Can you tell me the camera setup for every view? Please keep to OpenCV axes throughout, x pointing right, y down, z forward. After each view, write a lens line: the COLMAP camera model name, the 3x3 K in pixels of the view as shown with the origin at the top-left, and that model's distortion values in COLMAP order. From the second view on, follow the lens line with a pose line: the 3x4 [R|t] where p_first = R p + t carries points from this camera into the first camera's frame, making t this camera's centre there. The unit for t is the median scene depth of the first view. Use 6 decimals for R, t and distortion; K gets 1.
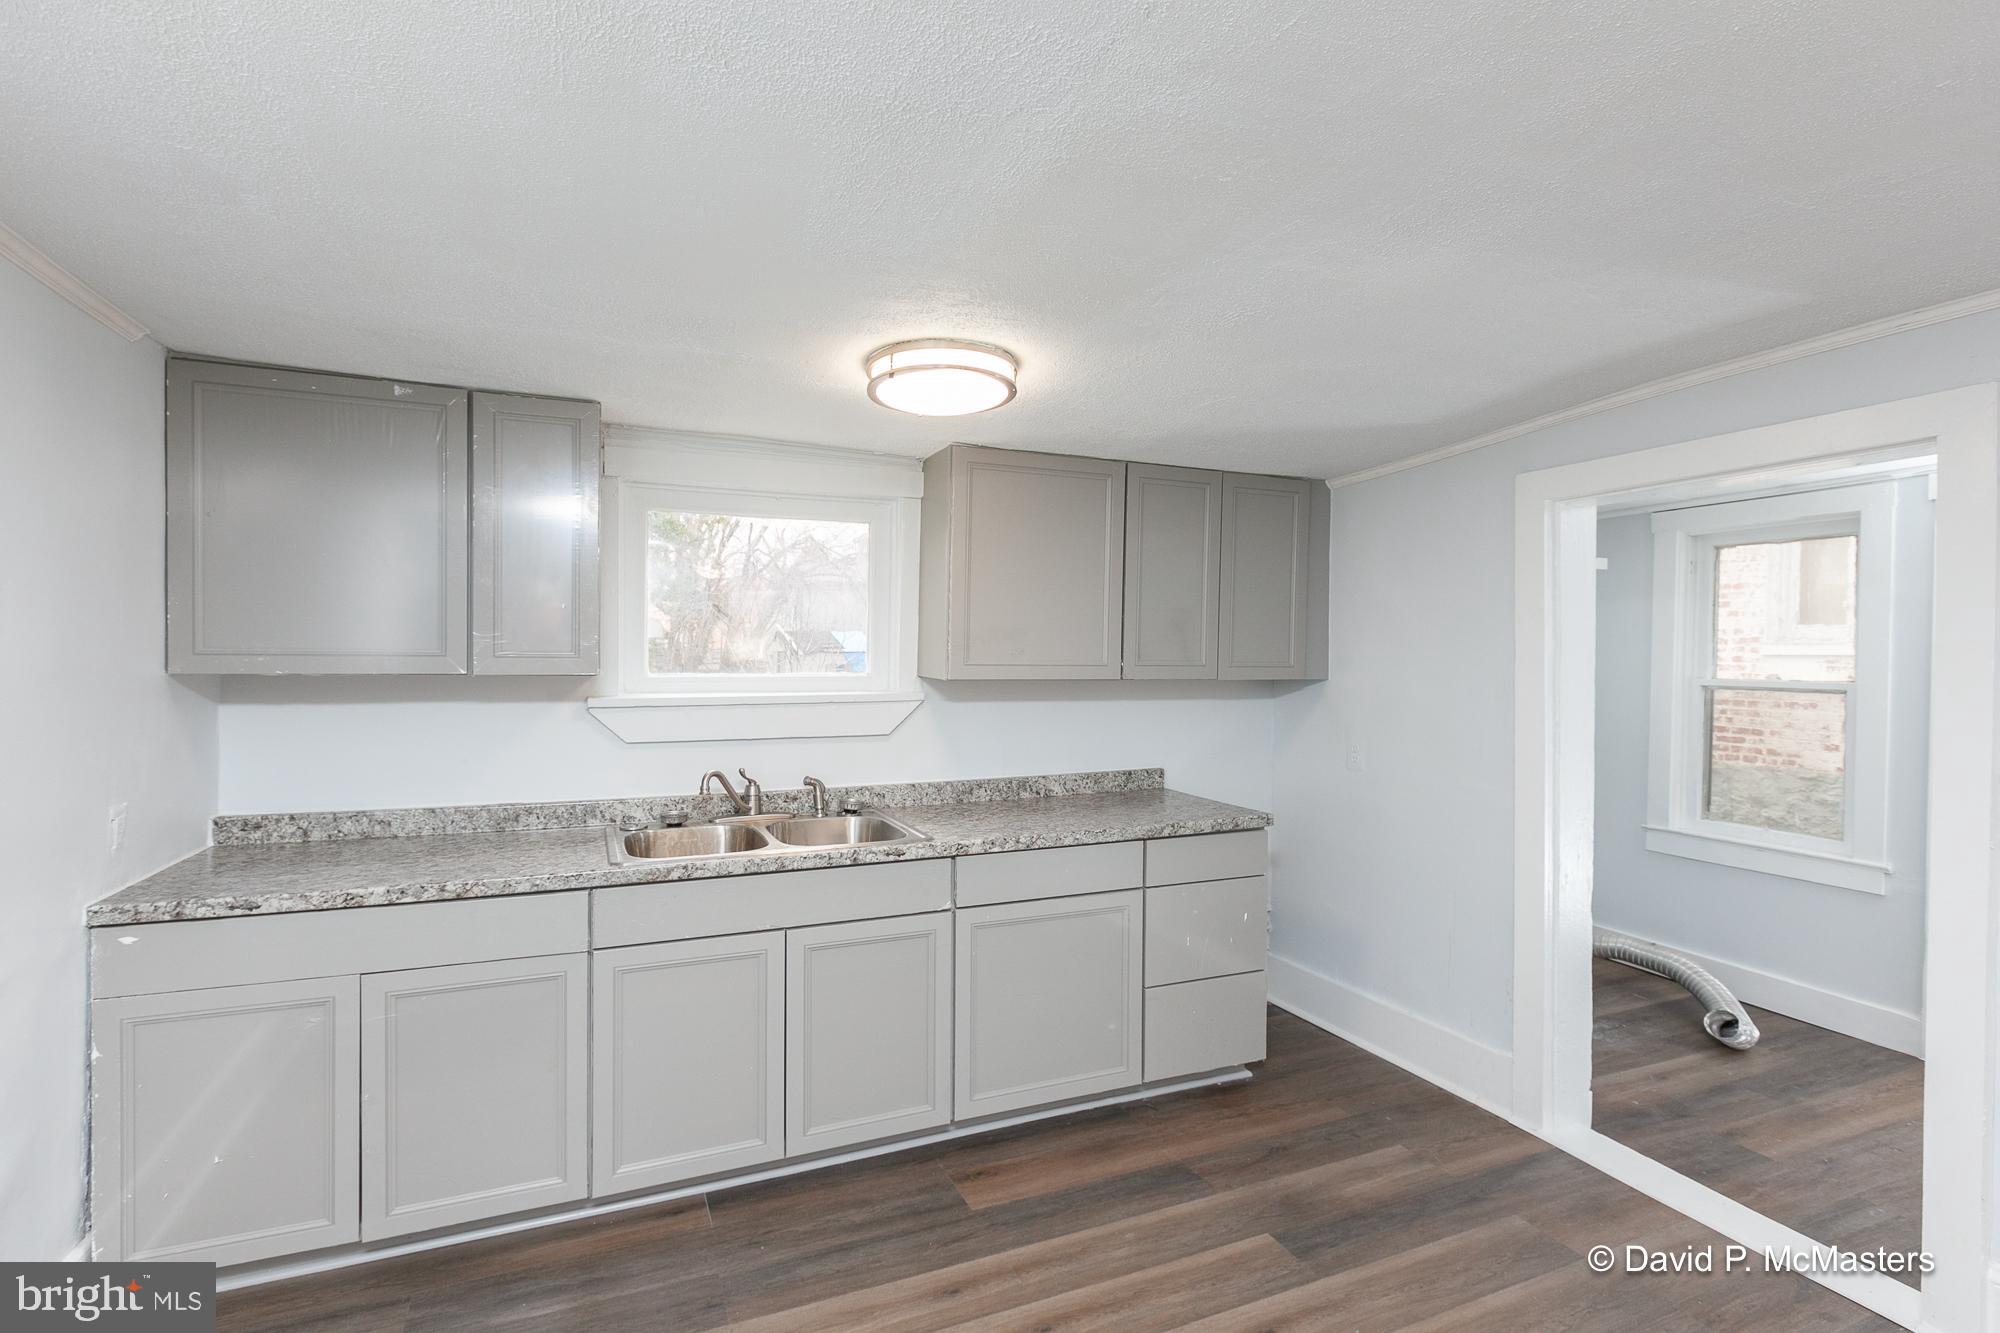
lens RADIAL K [[921.1, 0, 1021.0], [0, 921.1, 666.7], [0, 0, 1]] dist [0.004106, -0.002692]
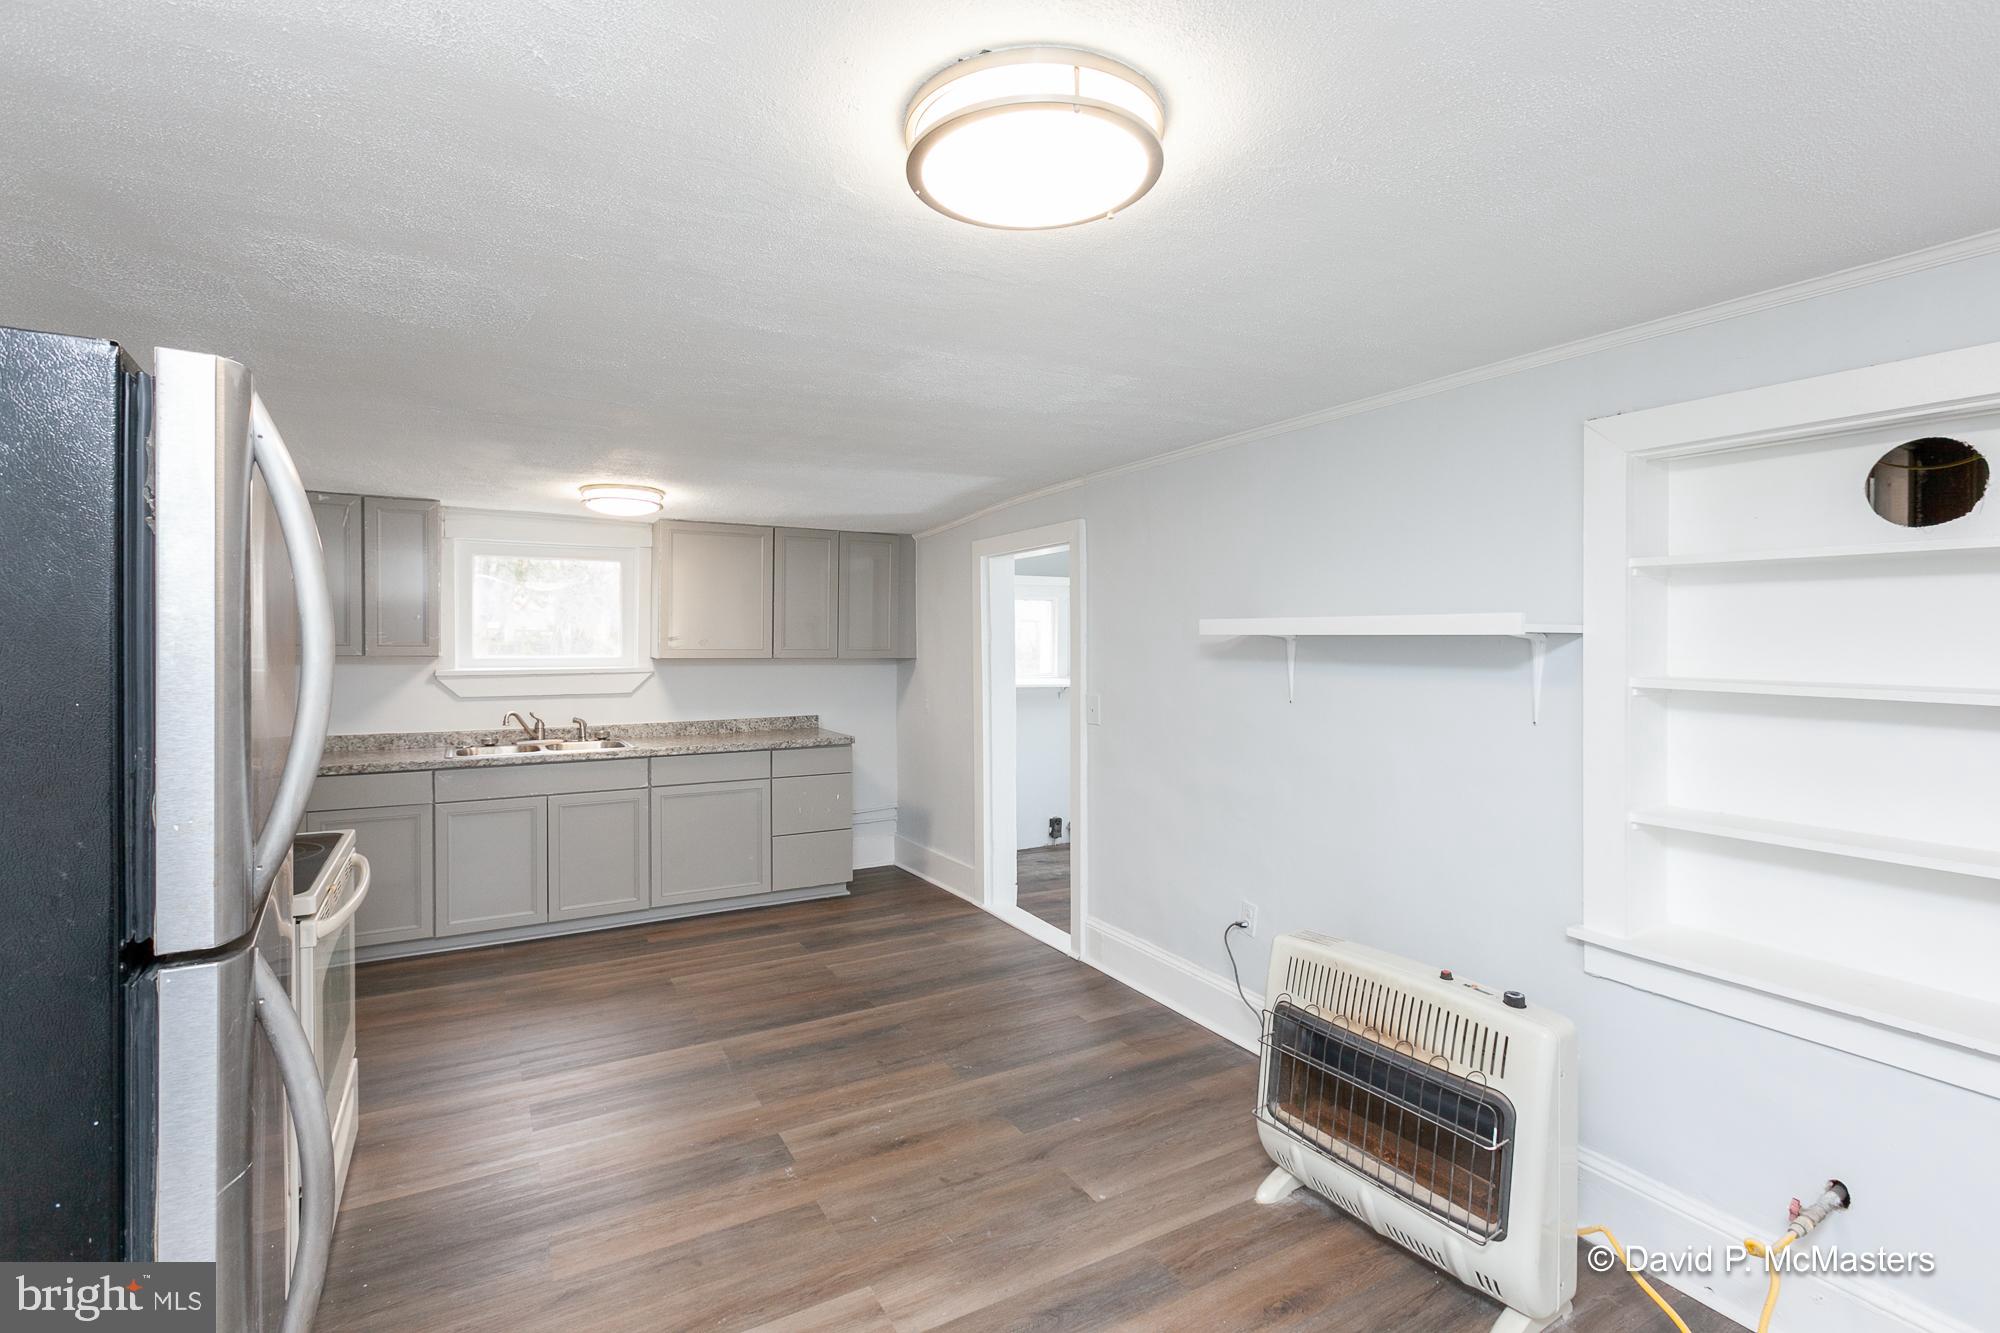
lens RADIAL K [[921.1, 0, 982.7], [0, 921.1, 660.4], [0, 0, 1]] dist [0.004106, -0.002692]
pose [[0.997586, -0.005628, 0.069207, 0.382882], [0.005425, 0.999980, 0.003124, 0.015146], [-0.069224, -0.002741, 0.997597, -0.697676]]
